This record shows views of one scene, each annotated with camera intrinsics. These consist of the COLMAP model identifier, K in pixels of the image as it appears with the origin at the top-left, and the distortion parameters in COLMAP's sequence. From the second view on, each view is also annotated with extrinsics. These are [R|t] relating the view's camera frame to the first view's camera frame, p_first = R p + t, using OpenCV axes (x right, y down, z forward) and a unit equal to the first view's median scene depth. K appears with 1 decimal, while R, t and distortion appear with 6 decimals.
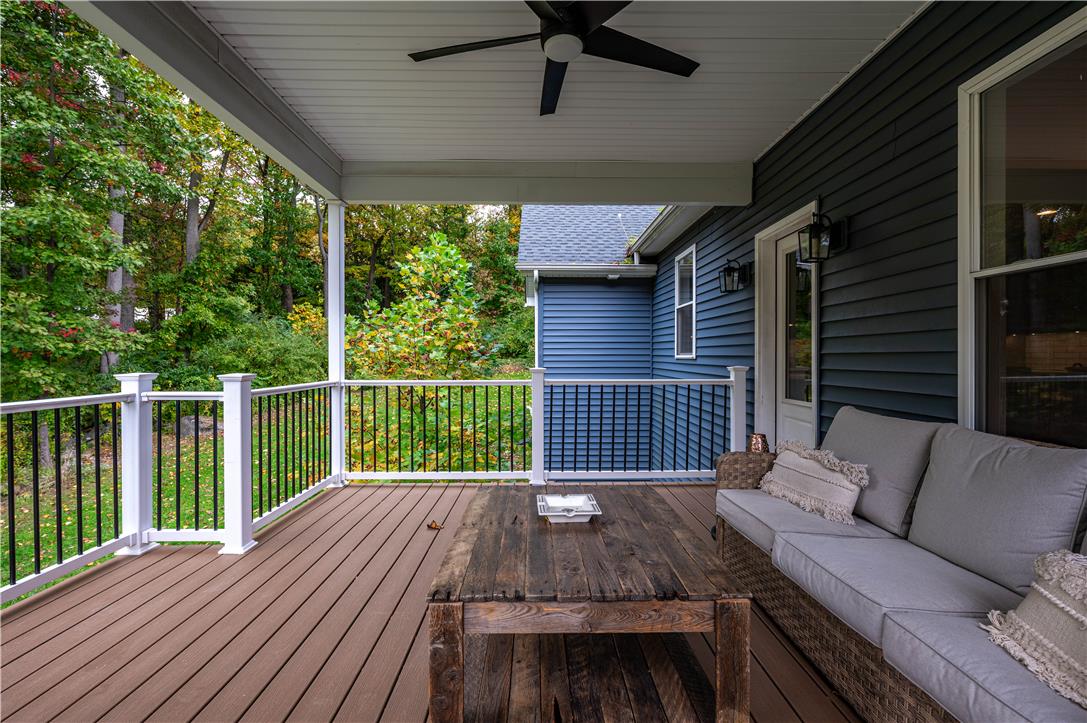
lens RADIAL K [[500.2, 0, 543.5], [0, 500.2, 361.5], [0, 0, 1]] dist [0.000960, 0.000322]
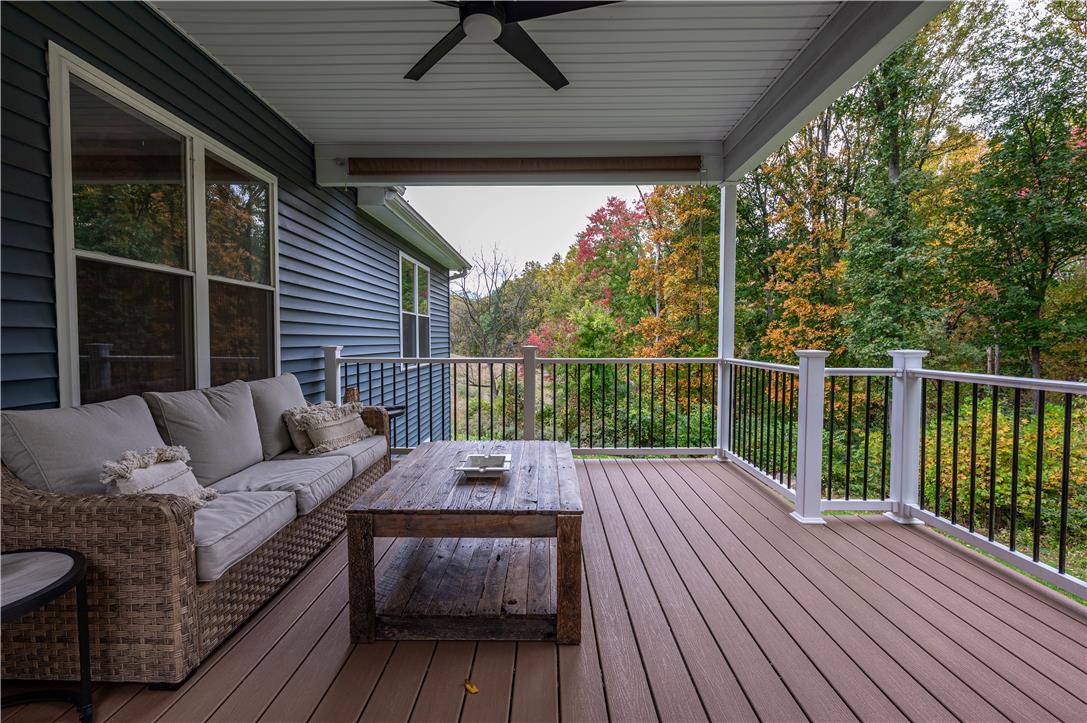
lens RADIAL K [[500.2, 0, 543.5], [0, 500.2, 361.5], [0, 0, 1]] dist [0.000960, 0.000322]
pose [[-0.999505, 0.001385, 0.031445, -0.098954], [0.002835, 0.998931, 0.046134, -0.002787], [-0.031348, 0.046201, -0.998440, 1.904599]]
